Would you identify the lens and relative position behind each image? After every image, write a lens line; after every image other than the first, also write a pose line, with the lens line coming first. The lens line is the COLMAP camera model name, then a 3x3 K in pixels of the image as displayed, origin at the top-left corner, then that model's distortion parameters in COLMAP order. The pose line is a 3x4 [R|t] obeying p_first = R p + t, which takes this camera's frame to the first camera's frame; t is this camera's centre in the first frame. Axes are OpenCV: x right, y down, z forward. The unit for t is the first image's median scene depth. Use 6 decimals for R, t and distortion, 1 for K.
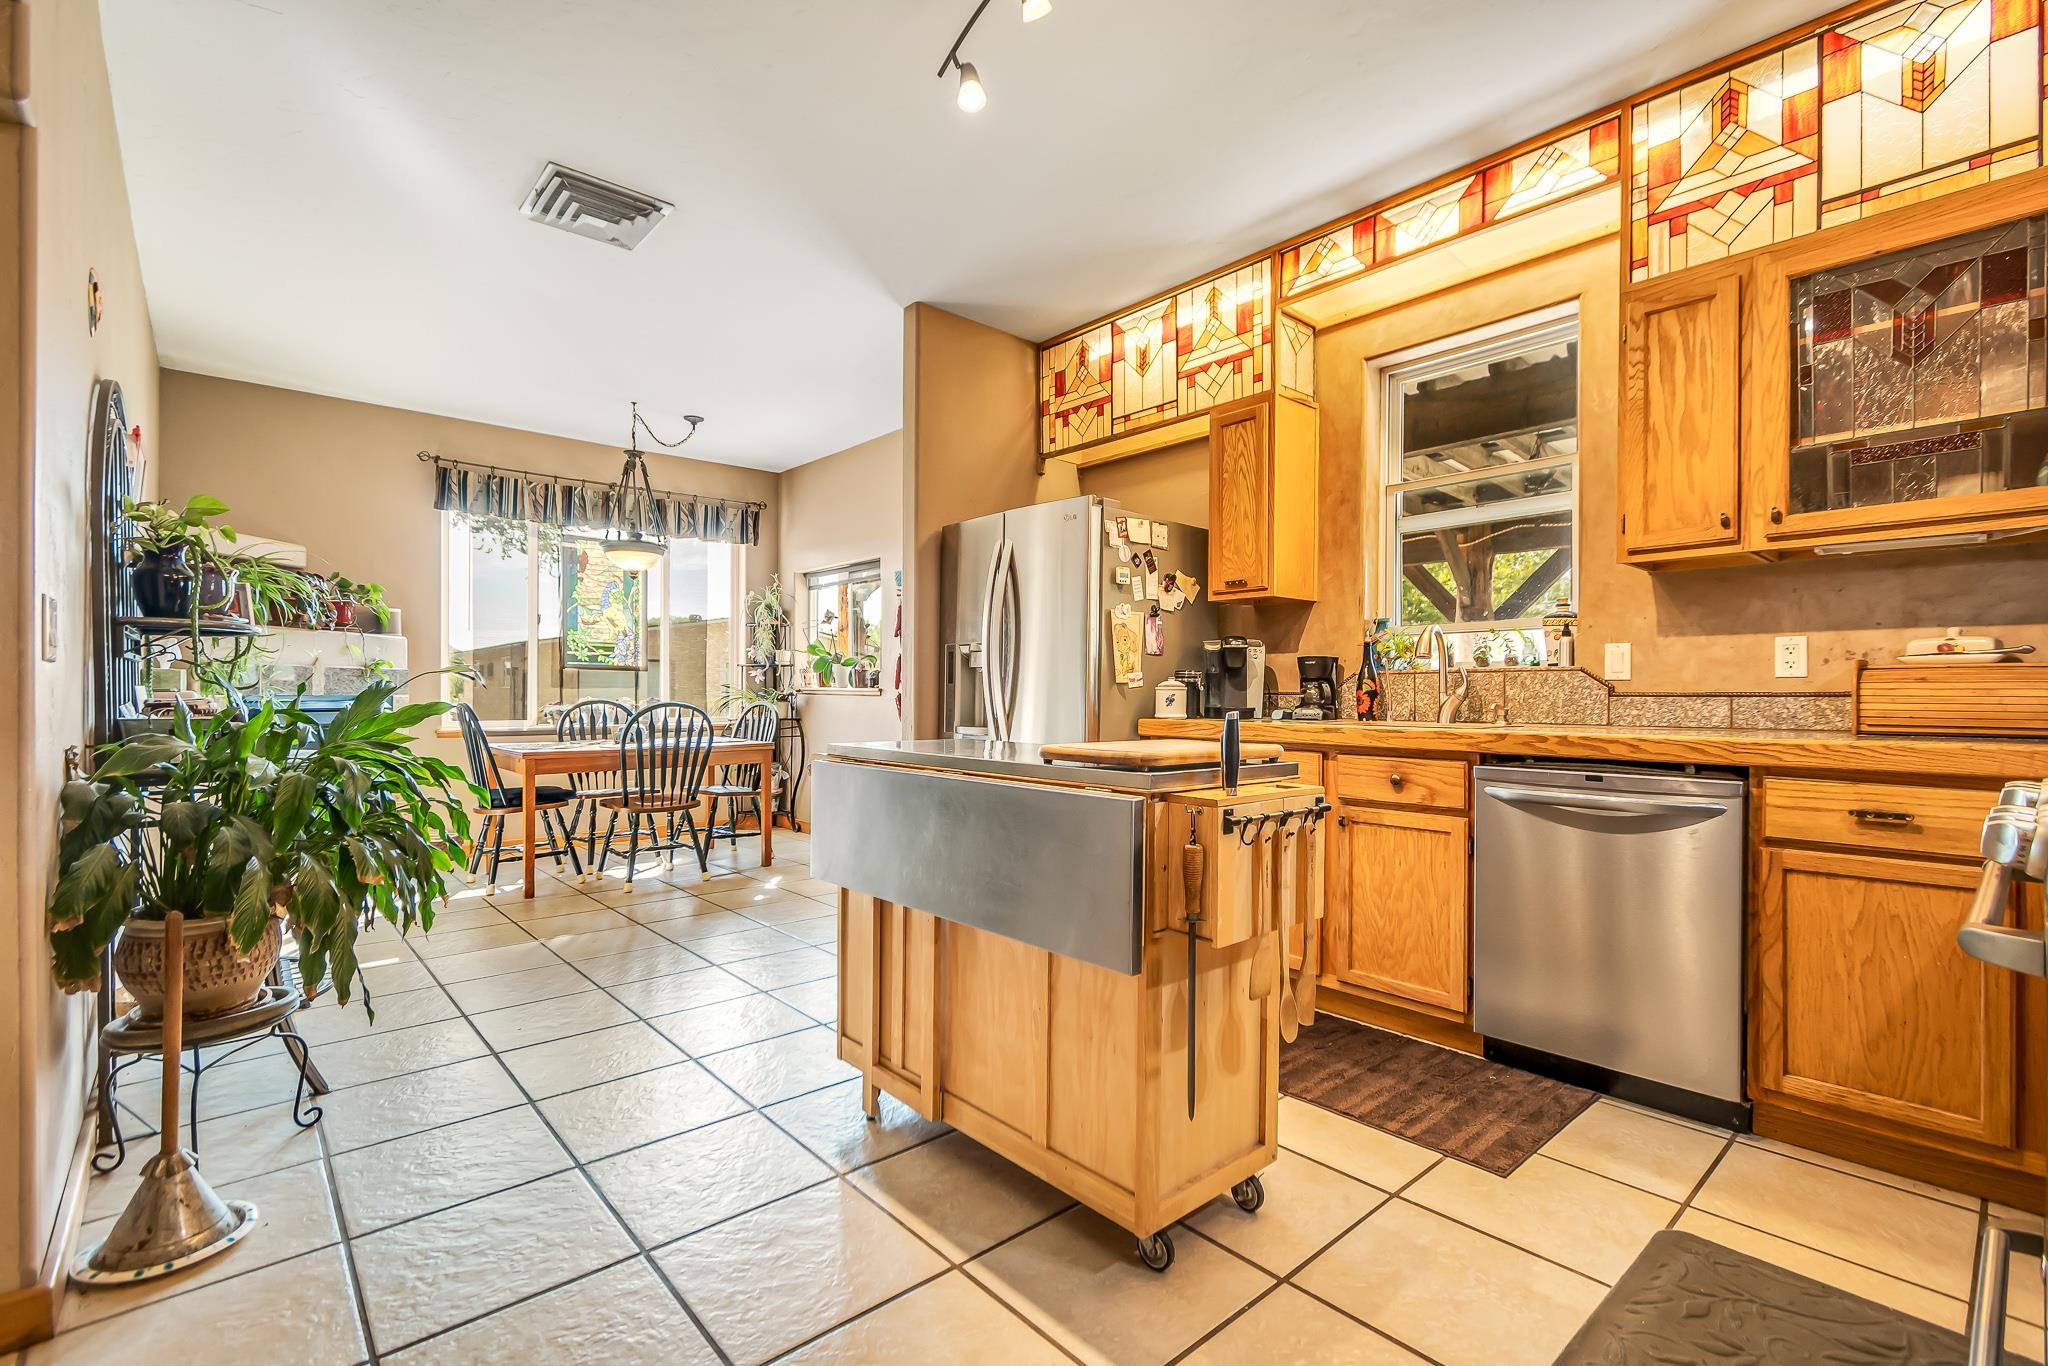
lens RADIAL K [[911.6, 0, 1032.2], [0, 911.6, 692.0], [0, 0, 1]] dist [0.004438, -0.001661]
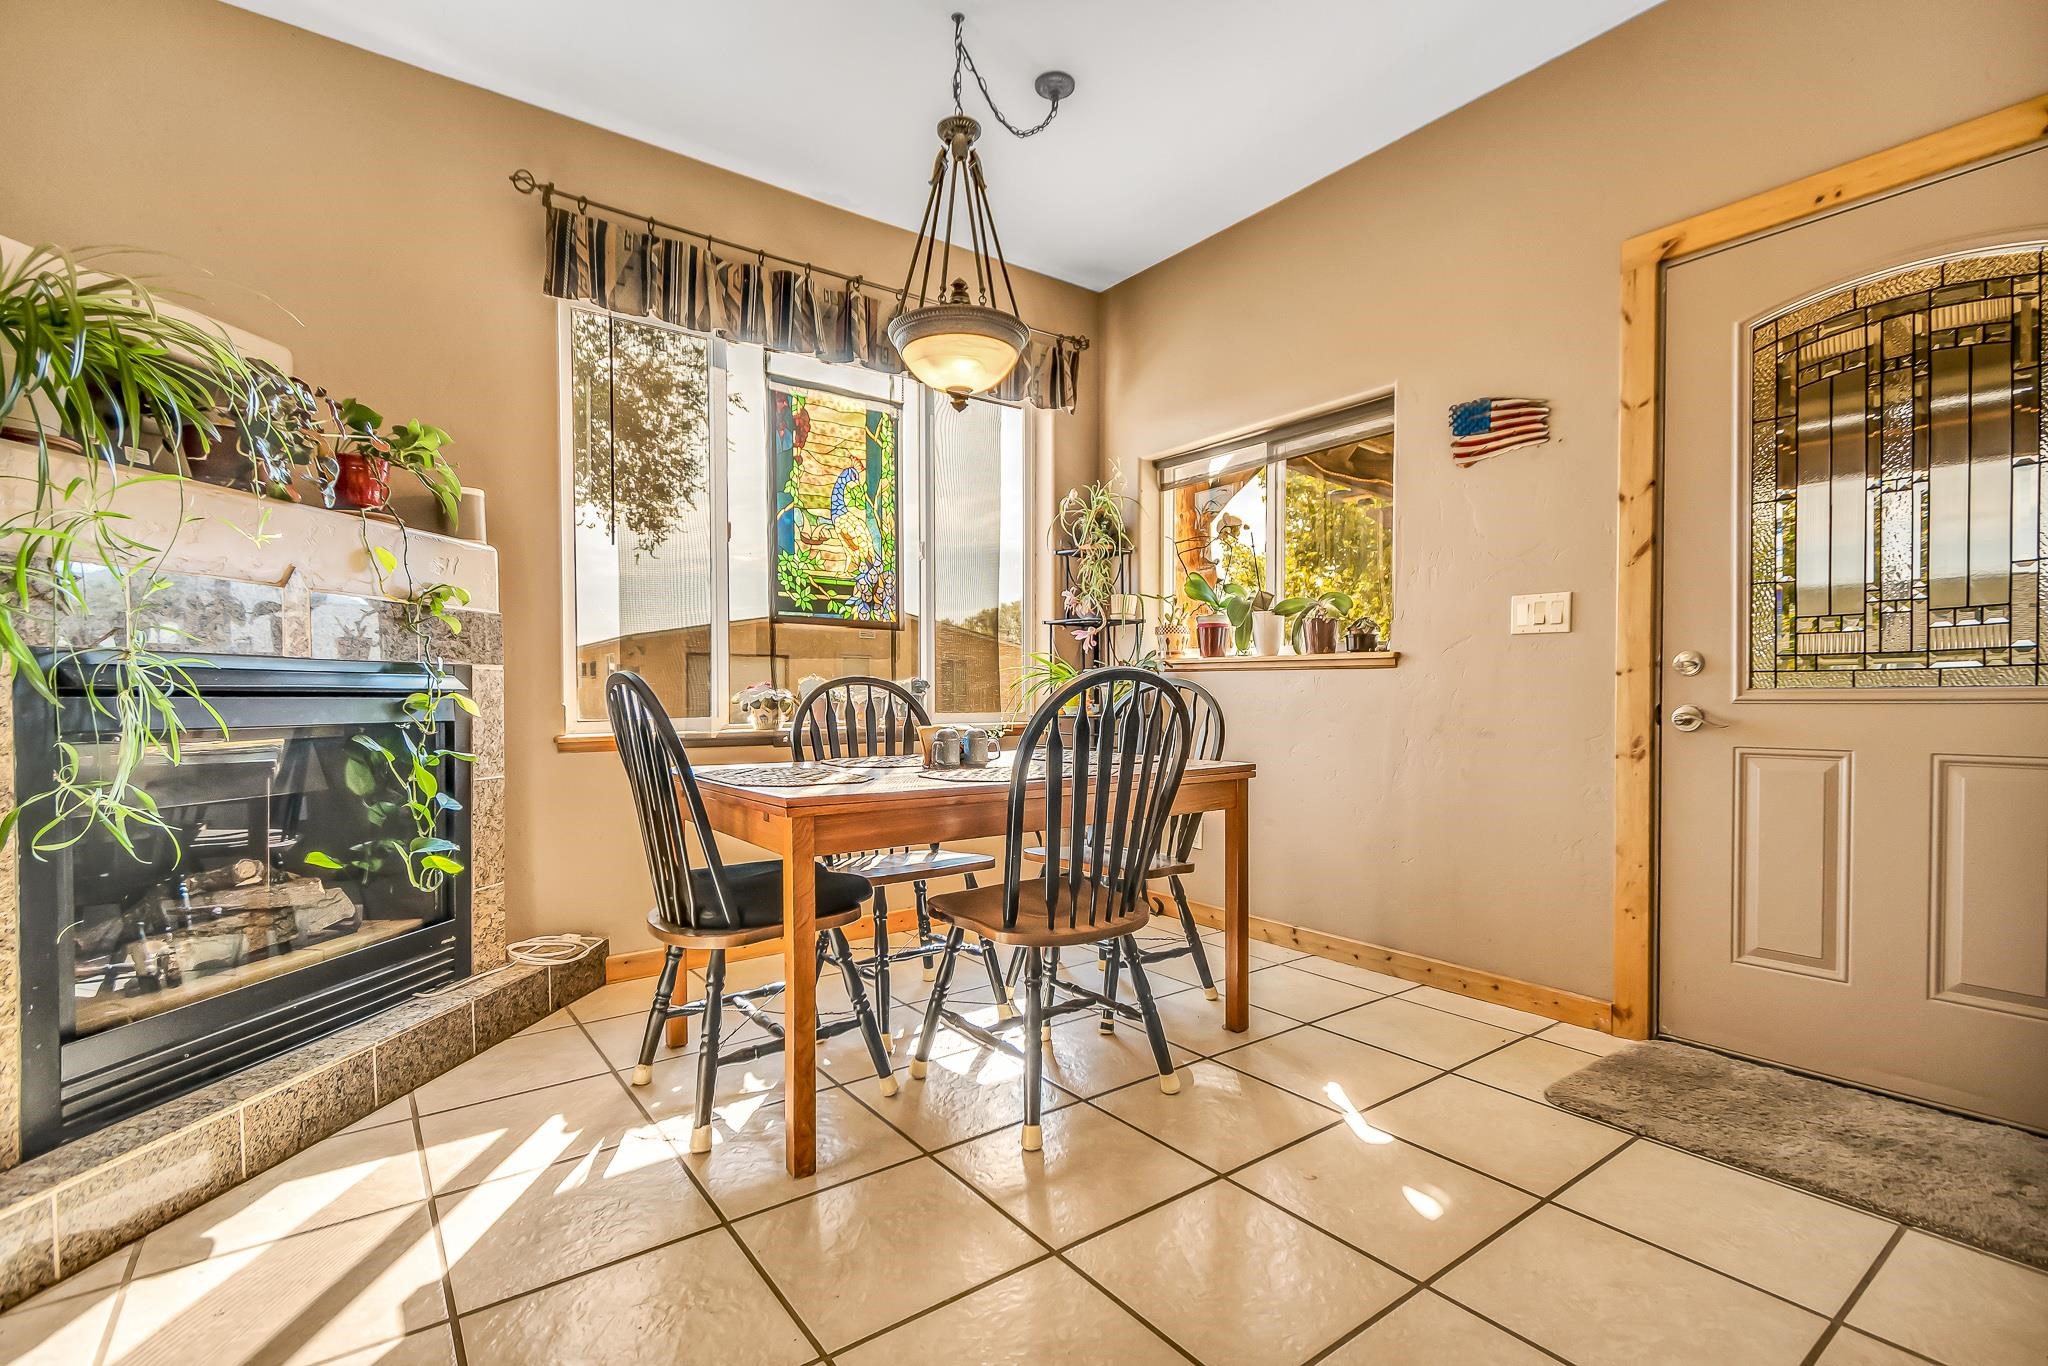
lens RADIAL K [[911.6, 0, 1010.2], [0, 911.6, 712.9], [0, 0, 1]] dist [0.004438, -0.001661]
pose [[0.995388, -0.004871, -0.095805, -0.365496], [0.006607, 0.999820, 0.017808, 0.021304], [0.095700, -0.018359, 0.995241, 0.539000]]
